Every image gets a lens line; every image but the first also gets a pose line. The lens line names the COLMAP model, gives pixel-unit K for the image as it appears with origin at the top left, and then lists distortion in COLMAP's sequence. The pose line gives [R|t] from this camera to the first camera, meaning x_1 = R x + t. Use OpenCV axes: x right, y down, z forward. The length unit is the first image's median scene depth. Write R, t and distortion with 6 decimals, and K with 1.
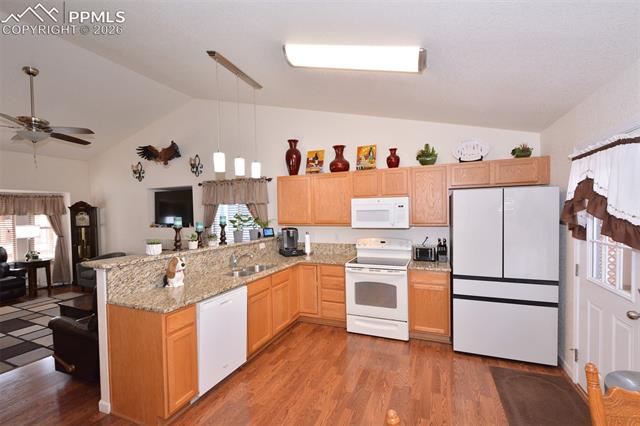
lens RADIAL K [[281.0, 0, 316.6], [0, 281.0, 216.4], [0, 0, 1]] dist [0.004198, -0.000014]
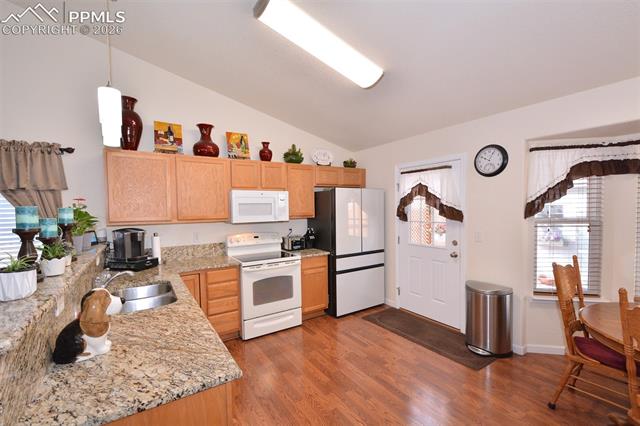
lens RADIAL K [[281.0, 0, 317.6], [0, 281.0, 218.3], [0, 0, 1]] dist [0.004198, -0.000014]
pose [[0.562319, -0.022559, 0.826613, -0.455139], [0.020401, 0.999702, 0.013405, 0.018815], [-0.826669, 0.009326, 0.562612, 0.291464]]
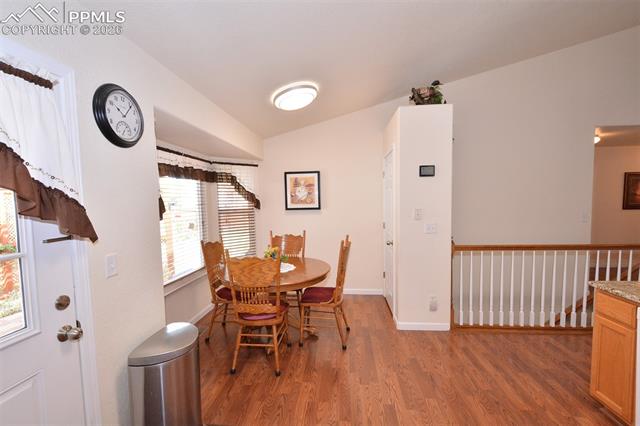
lens RADIAL K [[281.0, 0, 315.1], [0, 281.0, 219.4], [0, 0, 1]] dist [0.004198, -0.000014]
pose [[-0.953395, 0.059342, -0.295832, 0.346661], [0.034240, 0.995414, 0.089328, 0.001389], [0.299776, 0.075036, -0.951054, 0.836982]]
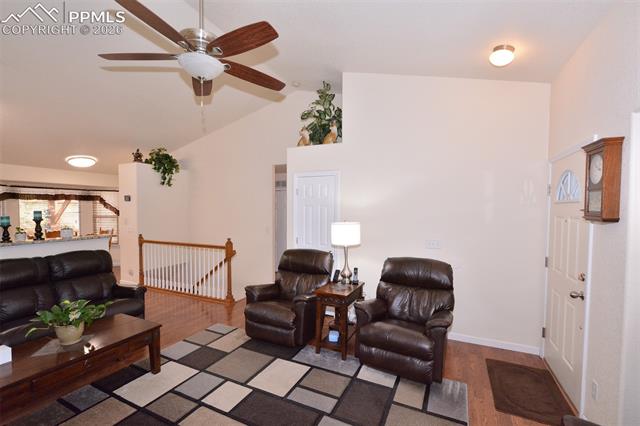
lens RADIAL K [[281.0, 0, 317.1], [0, 281.0, 218.1], [0, 0, 1]] dist [0.004198, -0.000014]
pose [[-0.999274, 0.011400, 0.036347, -1.287004], [0.013069, 0.998856, 0.046009, -0.003957], [-0.035781, 0.046451, -0.998280, 1.639389]]
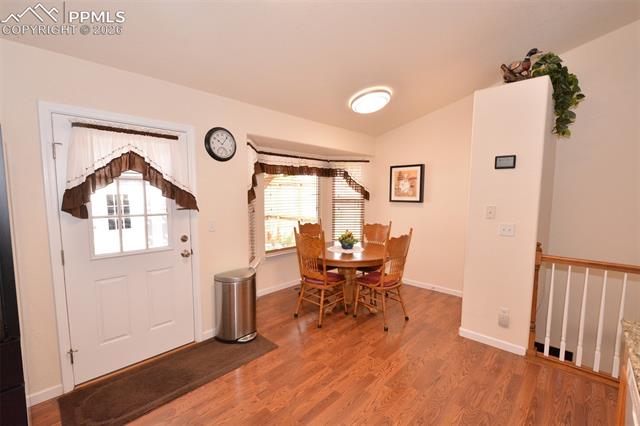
lens RADIAL K [[281.0, 0, 316.6], [0, 281.0, 218.0], [0, 0, 1]] dist [0.004198, -0.000014]
pose [[-0.934583, -0.016233, 0.355374, -0.025205], [0.020173, 0.994933, 0.098498, 0.004583], [-0.355172, 0.099224, -0.929520, 0.972607]]
